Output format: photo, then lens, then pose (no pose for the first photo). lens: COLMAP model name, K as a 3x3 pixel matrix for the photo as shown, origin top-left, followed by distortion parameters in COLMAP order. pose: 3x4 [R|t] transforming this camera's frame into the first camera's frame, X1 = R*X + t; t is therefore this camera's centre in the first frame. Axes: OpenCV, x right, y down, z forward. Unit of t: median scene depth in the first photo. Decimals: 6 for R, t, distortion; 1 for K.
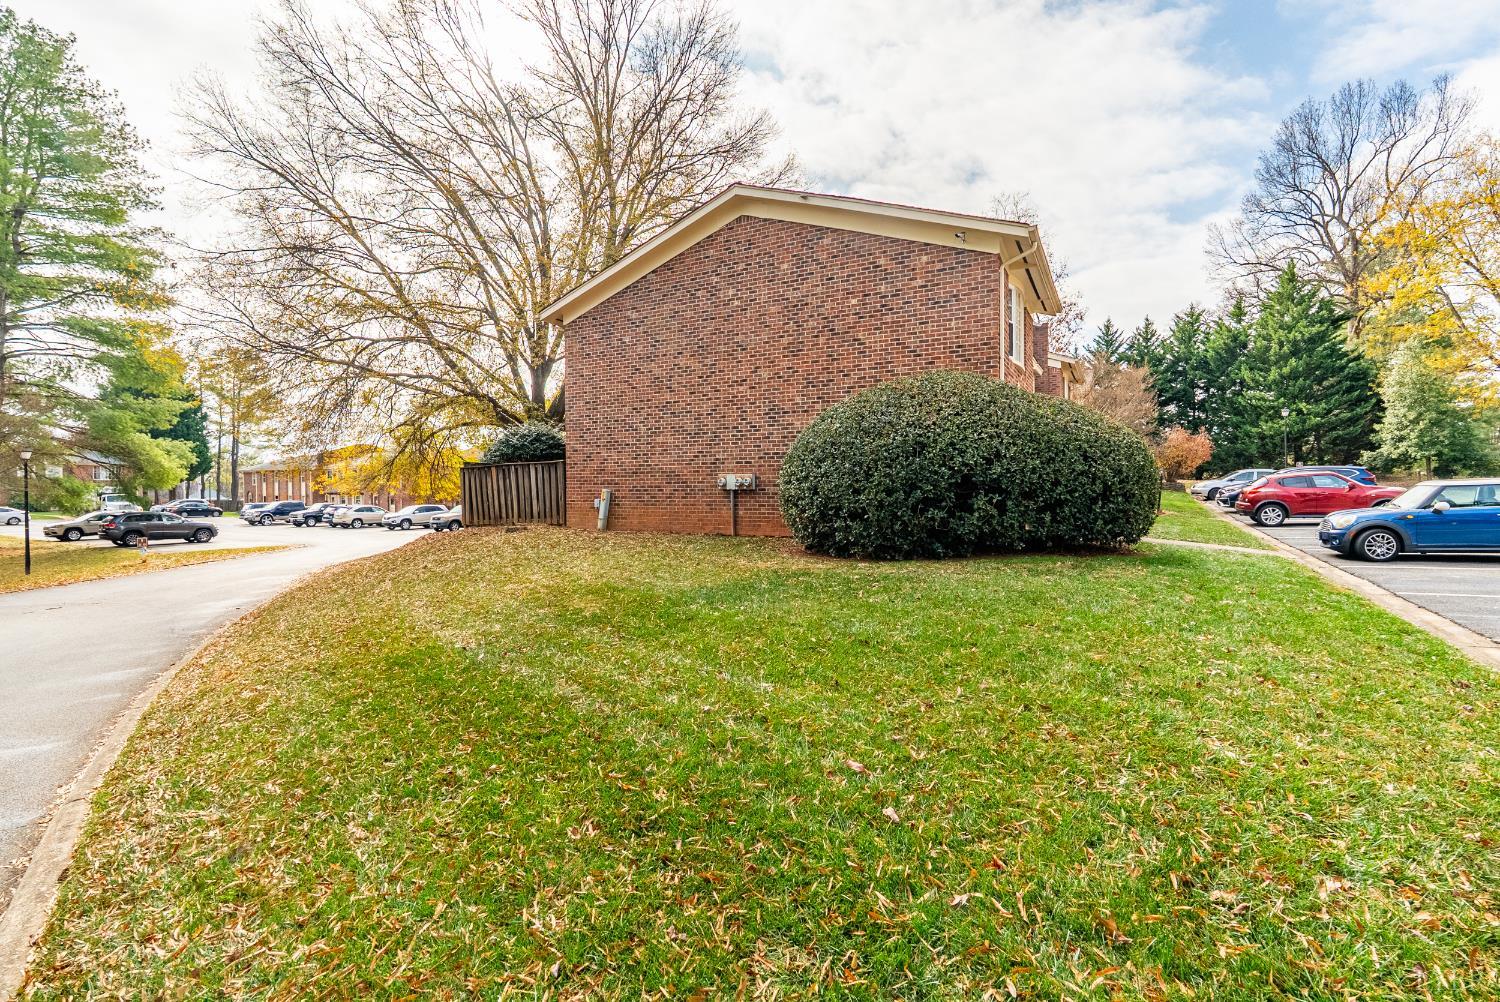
lens RADIAL K [[657.5, 0, 754.1], [0, 657.5, 501.7], [0, 0, 1]] dist [-0.004306, 0.000144]
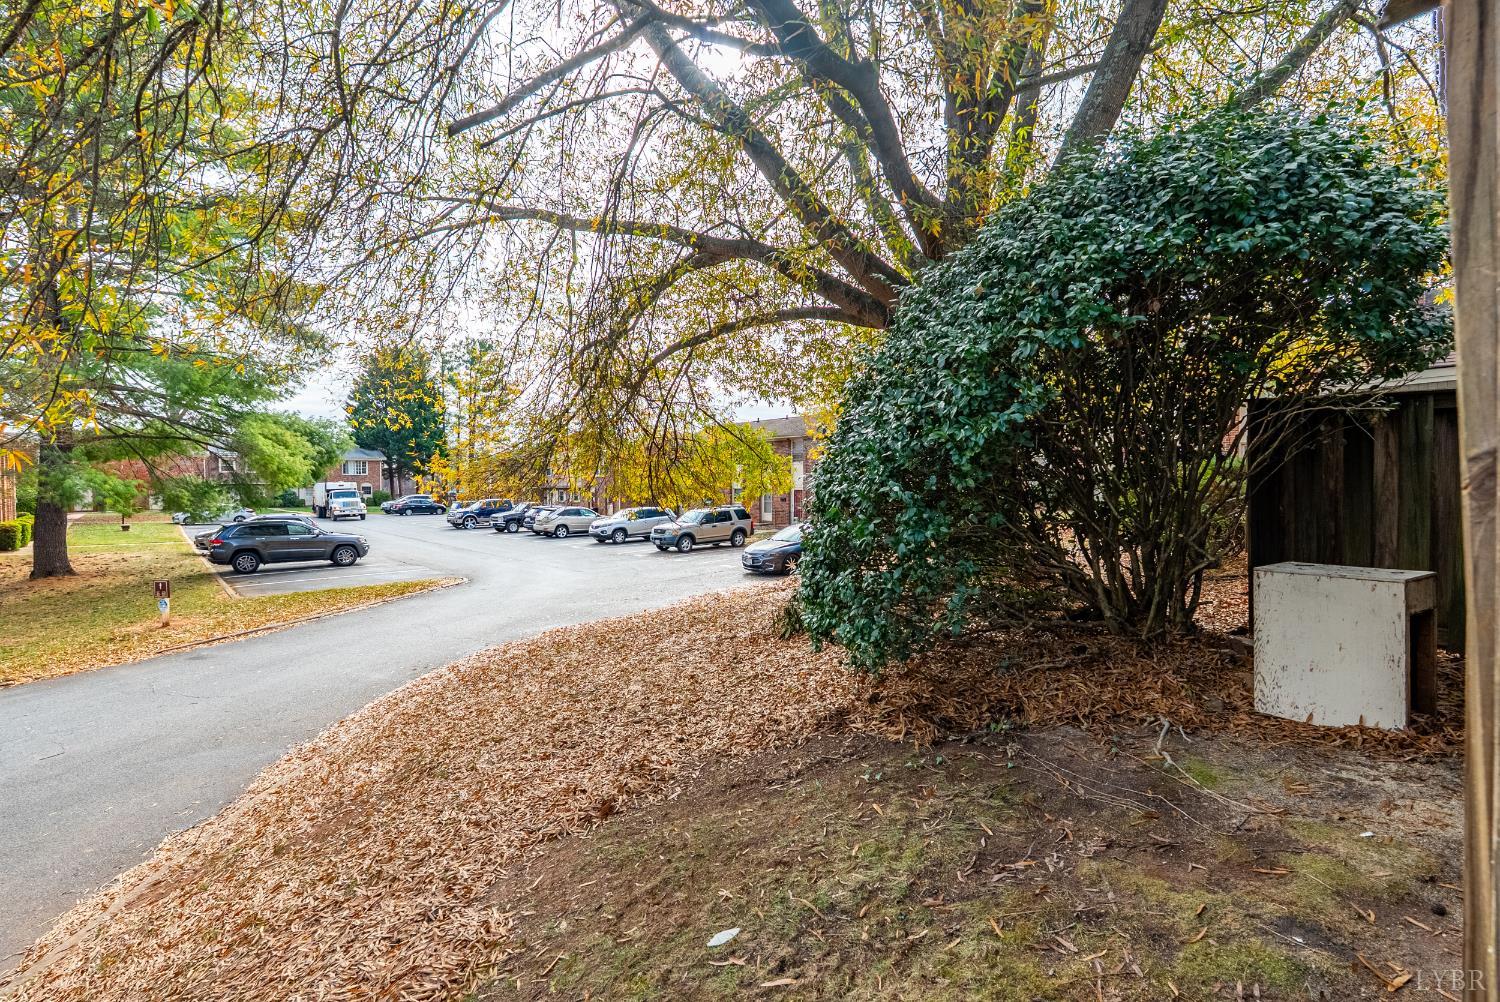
lens RADIAL K [[657.5, 0, 754.1], [0, 657.5, 501.7], [0, 0, 1]] dist [-0.004306, 0.000144]
pose [[0.953370, 0.005954, -0.301745, -0.176112], [-0.002118, 0.999913, 0.013041, -0.010420], [0.301796, -0.011794, 0.953300, 0.362401]]
